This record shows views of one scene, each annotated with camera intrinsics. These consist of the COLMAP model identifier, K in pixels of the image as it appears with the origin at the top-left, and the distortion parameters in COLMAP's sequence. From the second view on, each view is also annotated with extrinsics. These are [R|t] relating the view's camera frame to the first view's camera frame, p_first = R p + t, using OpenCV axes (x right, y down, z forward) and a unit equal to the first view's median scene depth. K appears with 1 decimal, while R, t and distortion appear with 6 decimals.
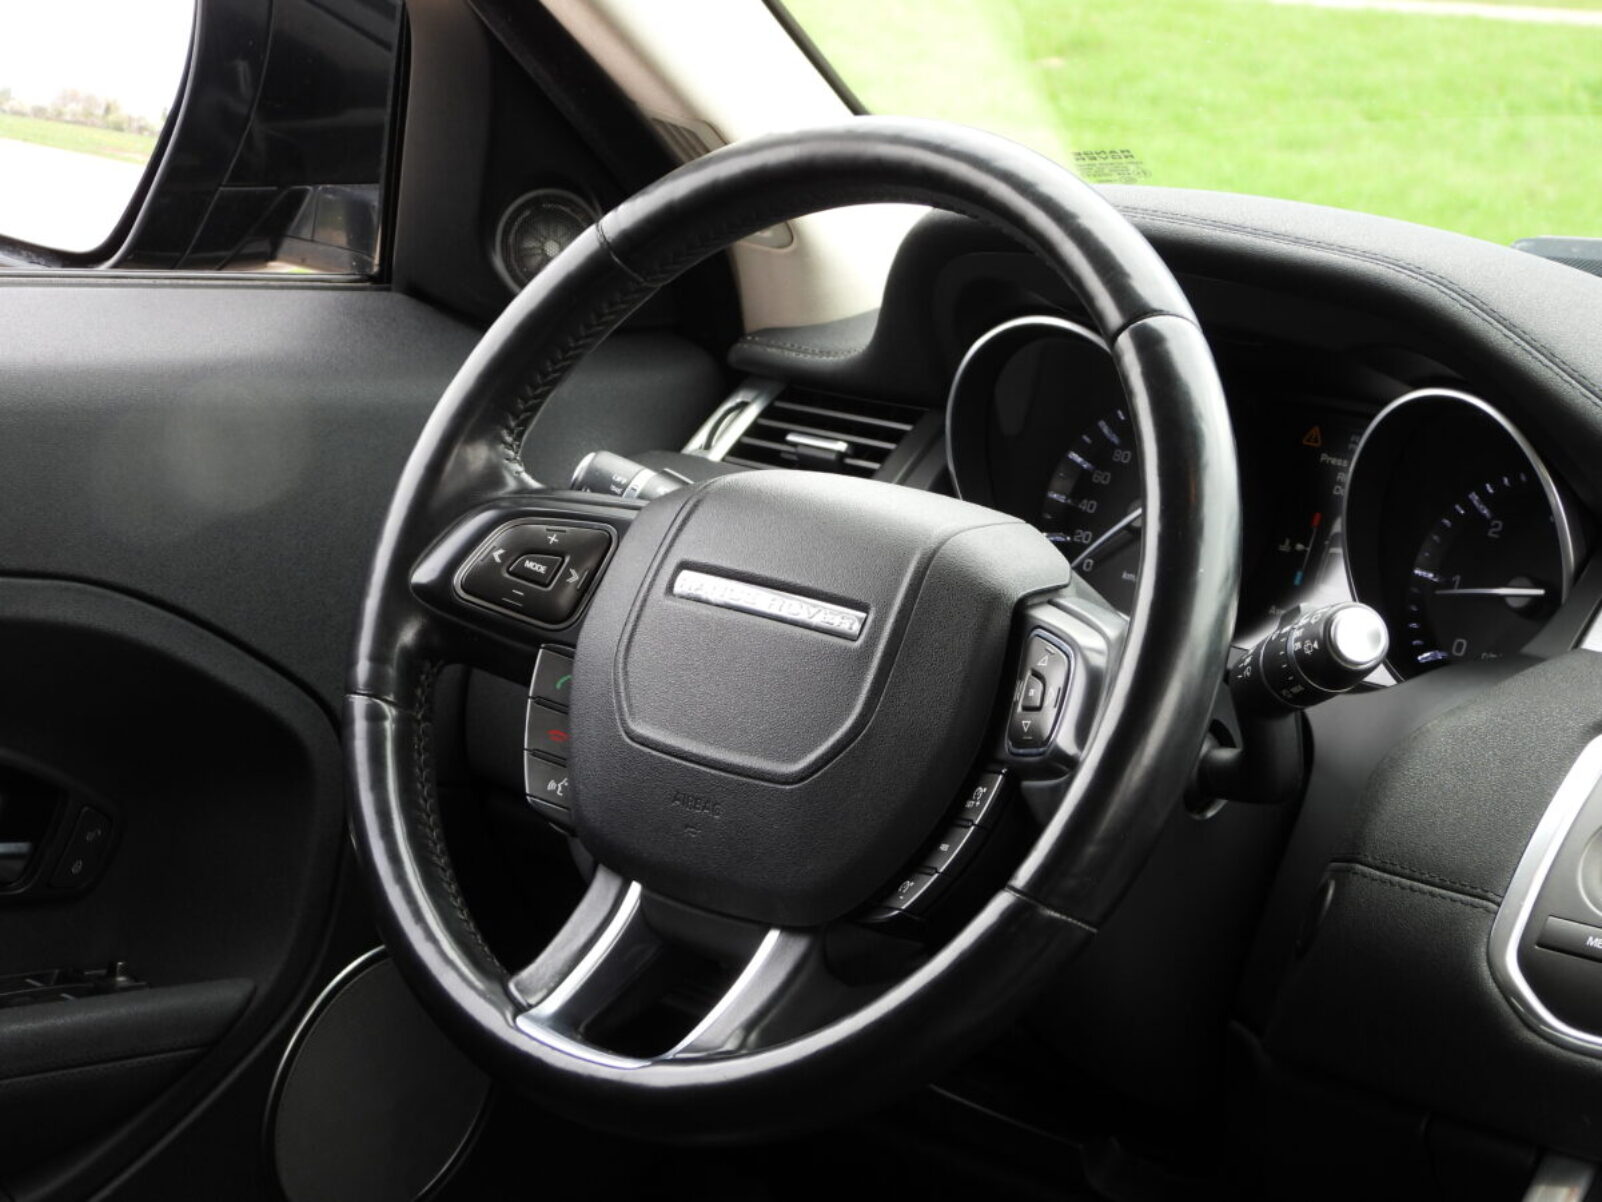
lens RADIAL K [[4036.5, 0, 805.9], [0, 4036.5, 604.1], [0, 0, 1]] dist [-0.017778, 0.000000]
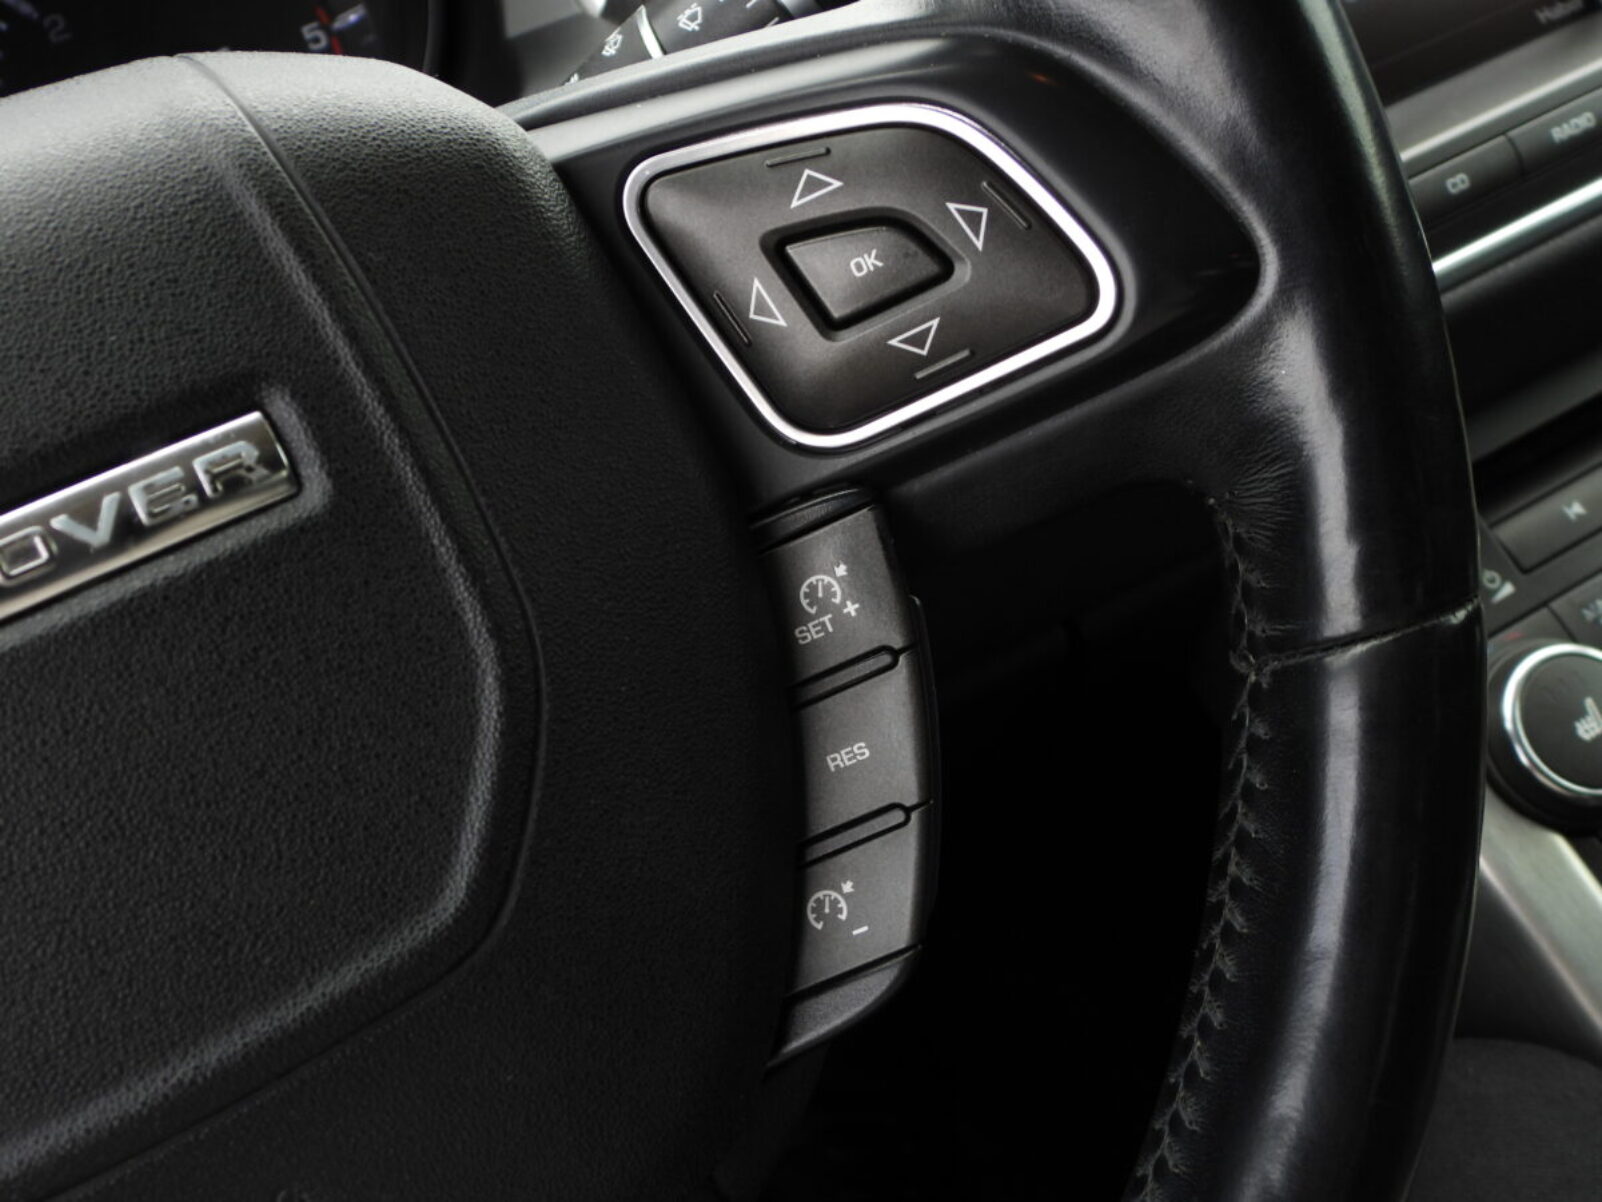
lens RADIAL K [[1934.5, 0, 805.9], [0, 1934.5, 596.0], [0, 0, 1]] dist [-0.013975, 0.000000]
pose [[0.312982, -0.593610, 0.741397, -0.088237], [0.441215, 0.782145, 0.439976, -0.032303], [-0.841054, 0.189411, 0.506707, 0.841886]]
